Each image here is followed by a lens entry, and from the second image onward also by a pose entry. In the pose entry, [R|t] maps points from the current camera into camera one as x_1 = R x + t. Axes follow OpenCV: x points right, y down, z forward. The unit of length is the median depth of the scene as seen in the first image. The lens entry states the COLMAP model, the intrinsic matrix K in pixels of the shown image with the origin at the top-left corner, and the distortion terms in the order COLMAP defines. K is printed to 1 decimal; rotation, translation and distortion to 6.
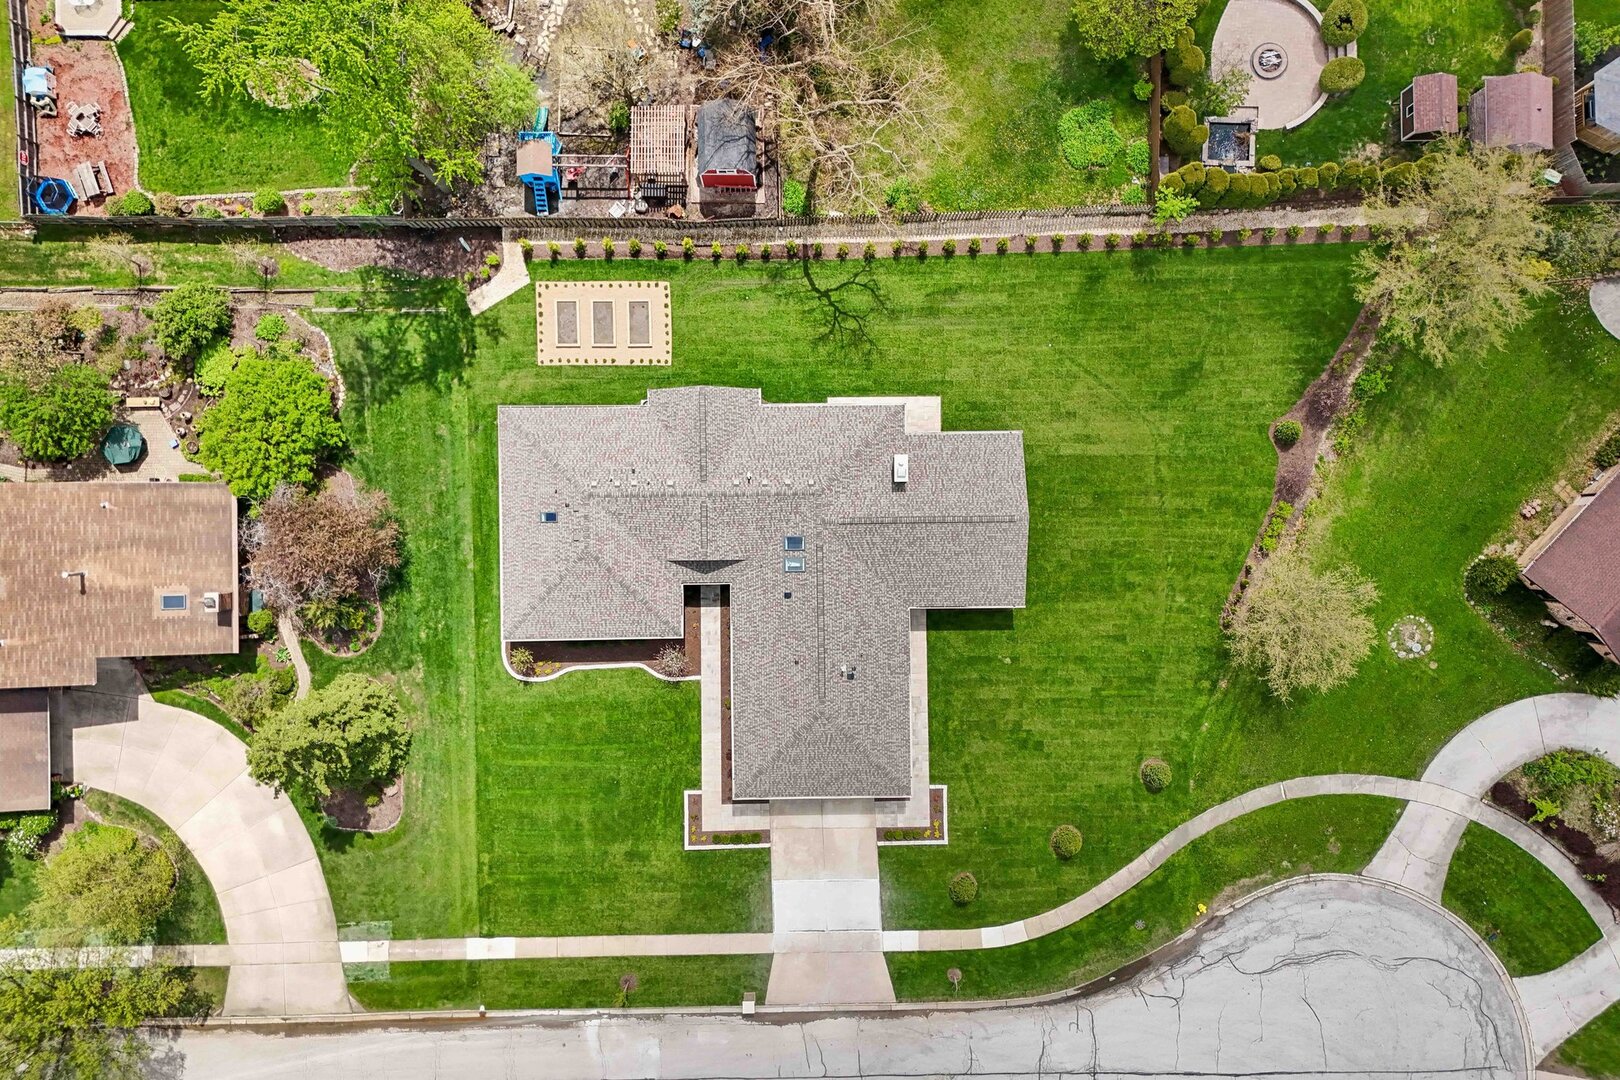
lens RADIAL K [[1182.3, 0, 810.0], [0, 1182.3, 540.0], [0, 0, 1]] dist [0.114562, -0.149855]
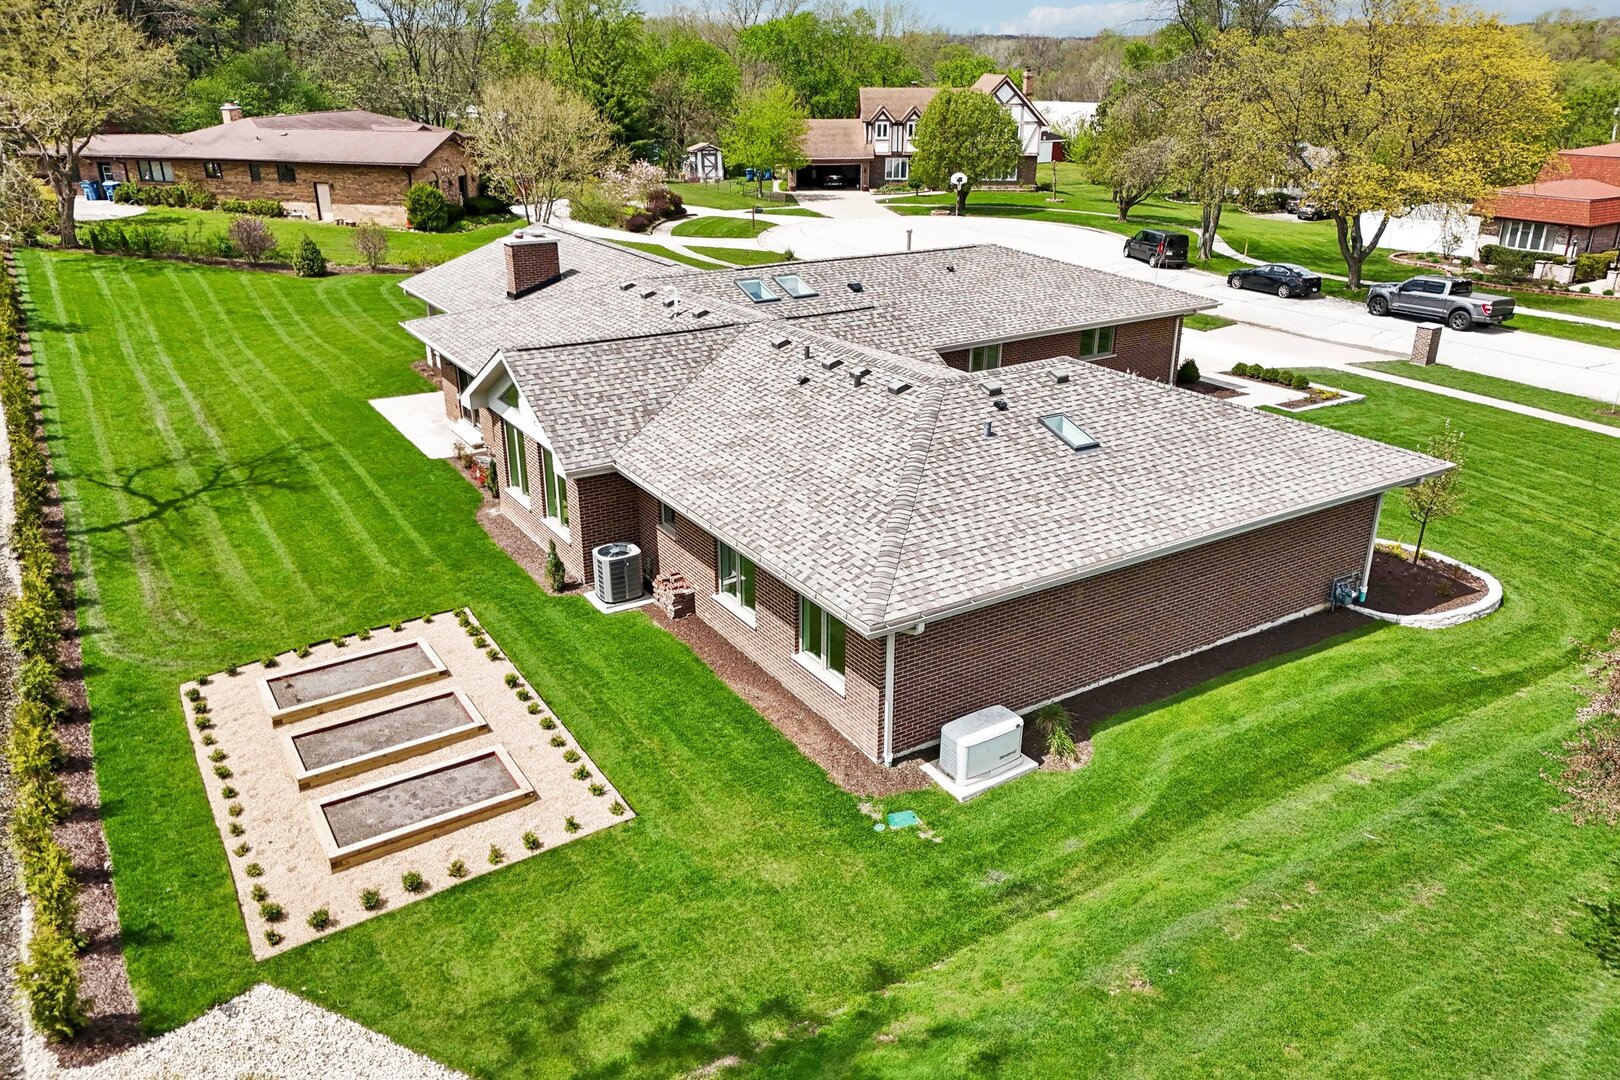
lens RADIAL K [[1182.3, 0, 810.0], [0, 1182.3, 540.0], [0, 0, 1]] dist [0.114562, -0.149855]
pose [[-0.527113, -0.322808, 0.786096, -0.416181], [0.849769, -0.207405, 0.484639, -0.221271], [0.006595, 0.923460, 0.383638, 0.857484]]
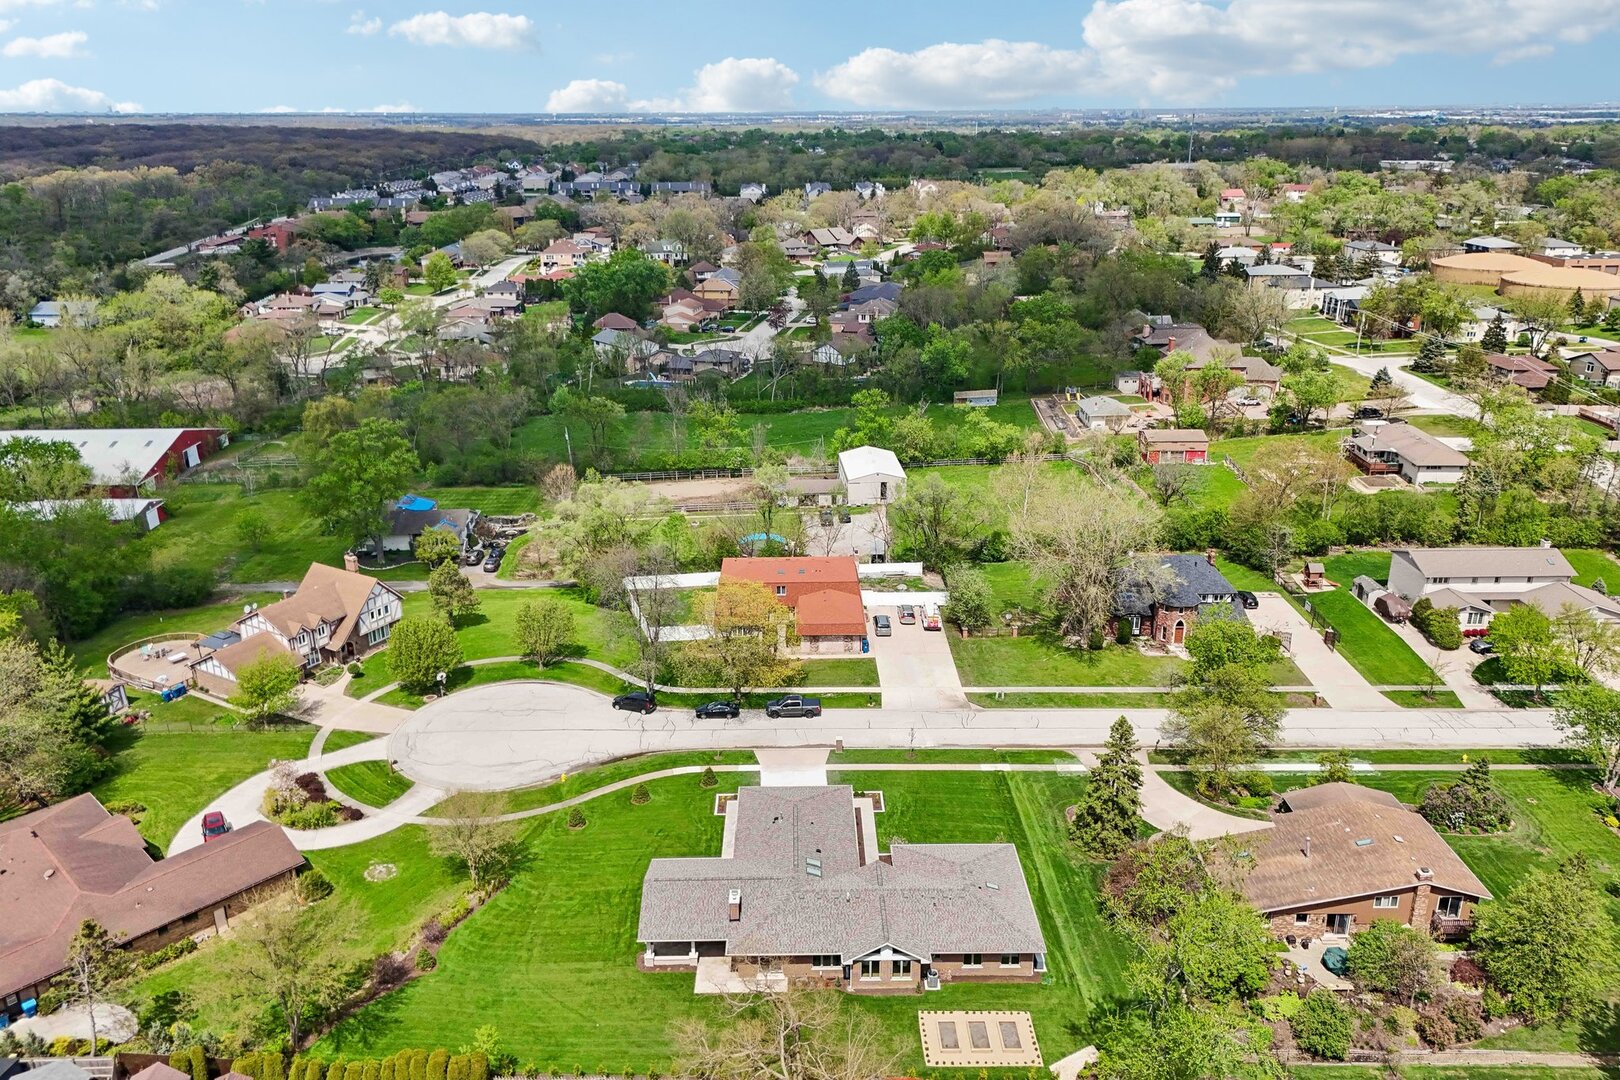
lens RADIAL K [[1182.3, 0, 810.0], [0, 1182.3, 540.0], [0, 0, 1]] dist [0.114562, -0.149855]
pose [[-0.999994, 0.003099, -0.001643, -0.007178], [-0.002629, -0.351928, 0.936023, -1.112345], [0.002322, 0.936022, 0.351934, 0.128710]]
